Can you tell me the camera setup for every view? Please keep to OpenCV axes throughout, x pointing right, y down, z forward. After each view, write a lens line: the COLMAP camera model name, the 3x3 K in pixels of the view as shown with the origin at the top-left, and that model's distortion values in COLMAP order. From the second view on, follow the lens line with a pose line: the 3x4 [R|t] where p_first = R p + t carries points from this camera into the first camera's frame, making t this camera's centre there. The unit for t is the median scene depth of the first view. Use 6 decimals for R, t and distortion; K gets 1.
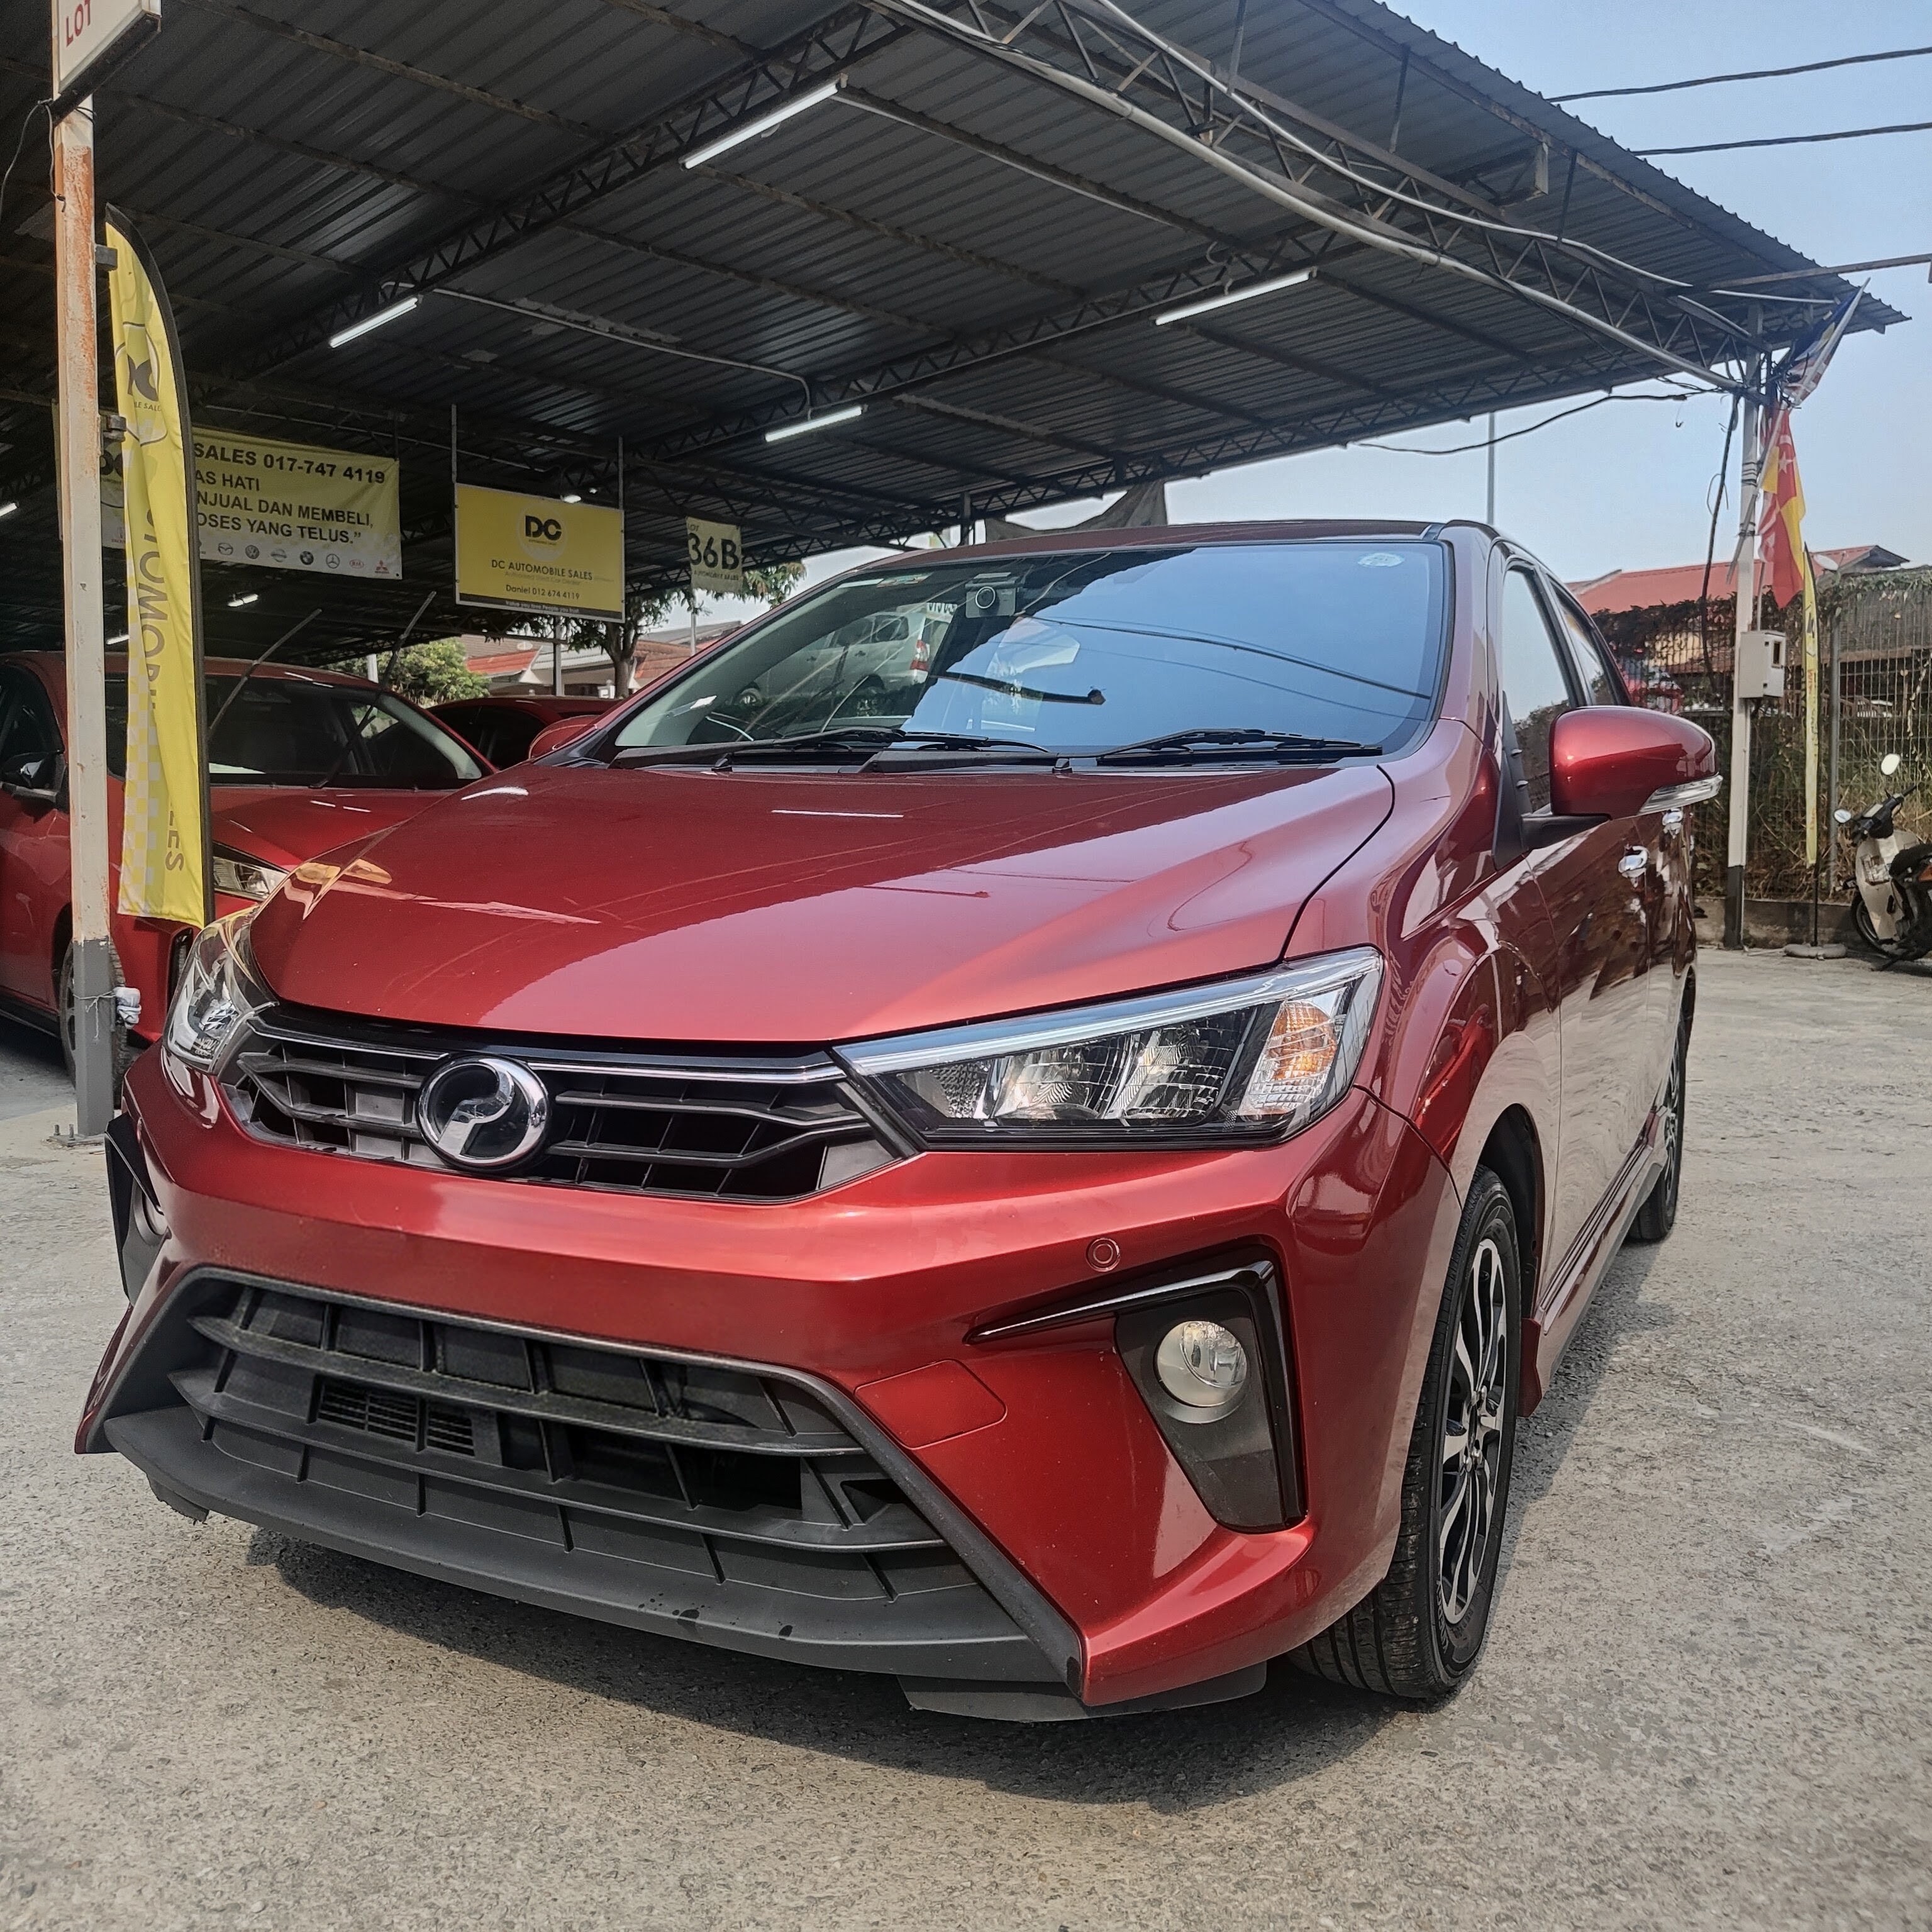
lens RADIAL K [[1842.8, 0, 1026.7], [0, 1842.8, 932.6], [0, 0, 1]] dist [0.013639, 0.000000]
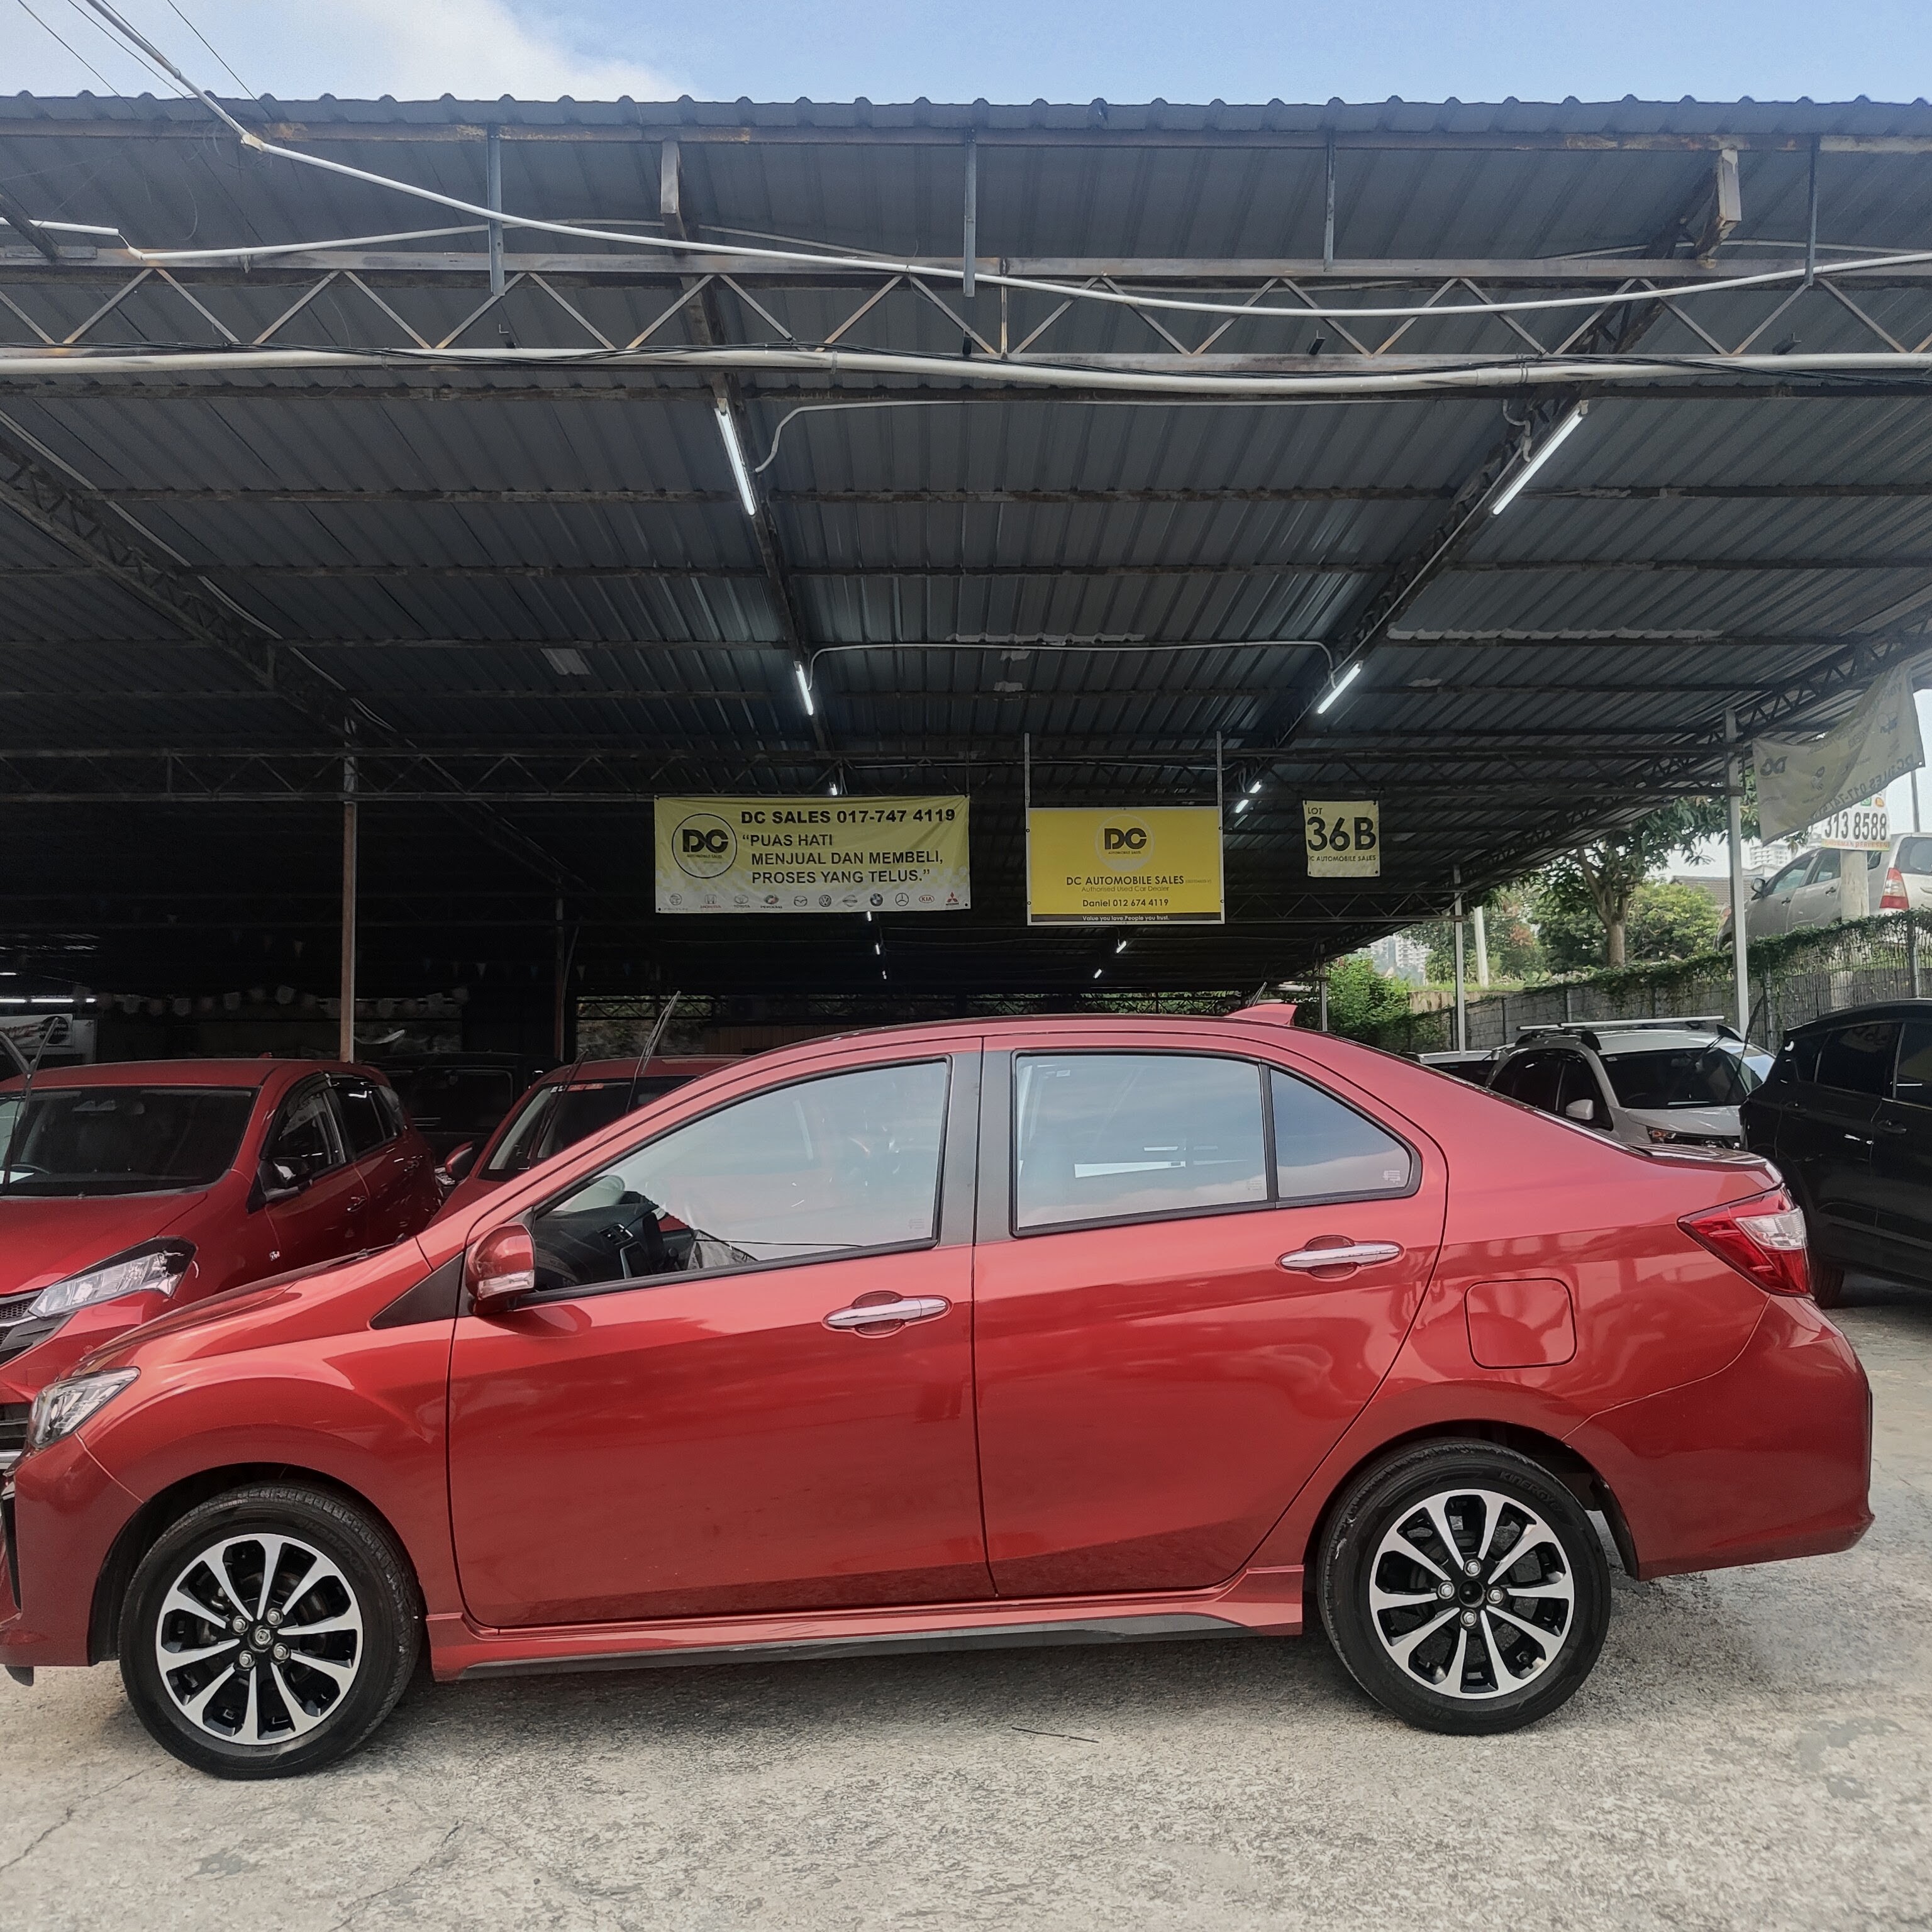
lens RADIAL K [[1842.8, 0, 960.1], [0, 1842.8, 972.6], [0, 0, 1]] dist [0.013639, 0.000000]
pose [[0.722838, -0.066025, -0.687856, 0.388083], [-0.011934, 0.994084, -0.107960, -0.046536], [0.690914, 0.086247, 0.717774, 0.273553]]
